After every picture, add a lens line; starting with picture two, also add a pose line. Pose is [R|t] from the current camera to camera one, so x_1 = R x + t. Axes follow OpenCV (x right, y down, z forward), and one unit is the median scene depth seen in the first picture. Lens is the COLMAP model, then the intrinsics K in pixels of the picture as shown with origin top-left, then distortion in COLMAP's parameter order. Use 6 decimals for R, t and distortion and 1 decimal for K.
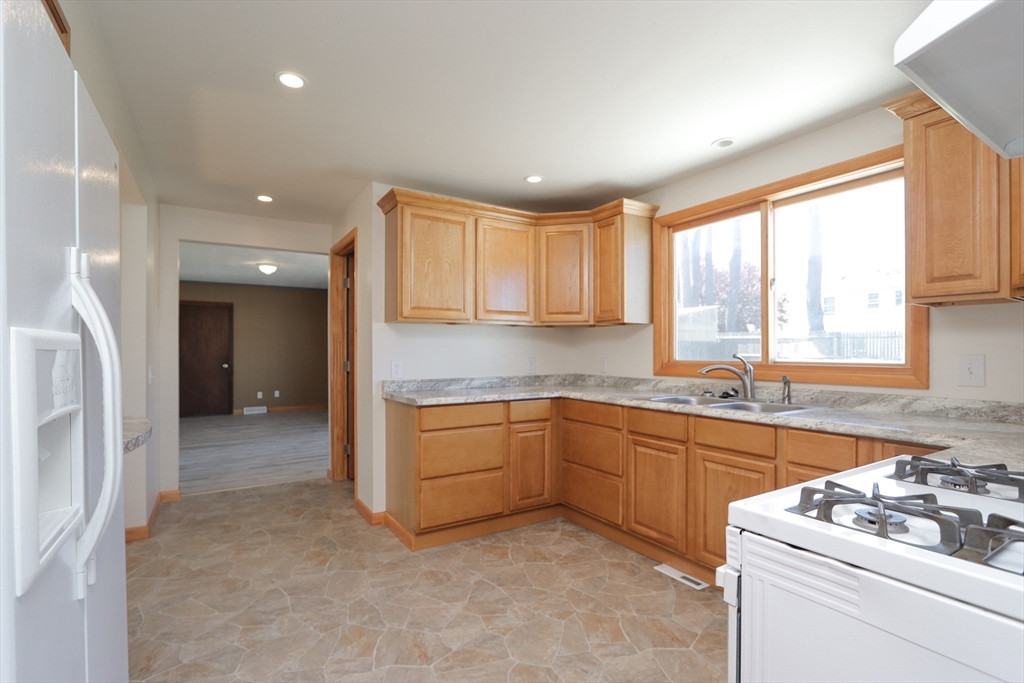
lens RADIAL K [[477.1, 0, 511.9], [0, 477.1, 351.6], [0, 0, 1]] dist [-0.014817, 0.000249]
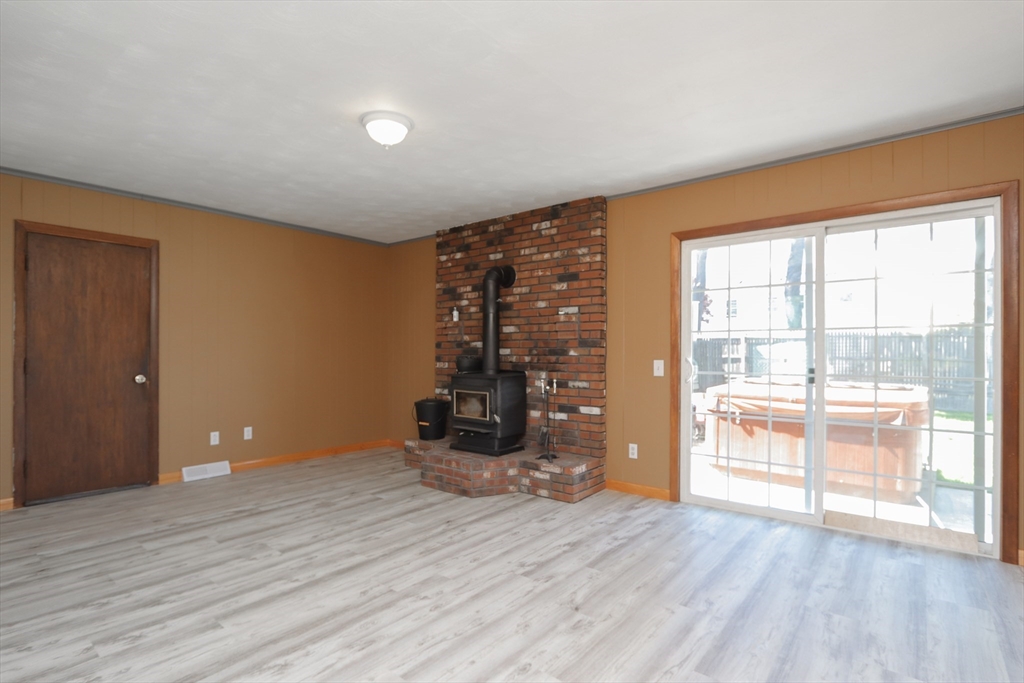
lens RADIAL K [[489.6, 0, 509.7], [0, 489.6, 350.2], [0, 0, 1]] dist [-0.021245, -0.000104]
pose [[0.951326, 0.004525, 0.308155, -1.296443], [-0.003185, 0.999983, -0.004849, 0.012645], [-0.308171, 0.003632, 0.951324, 1.431494]]
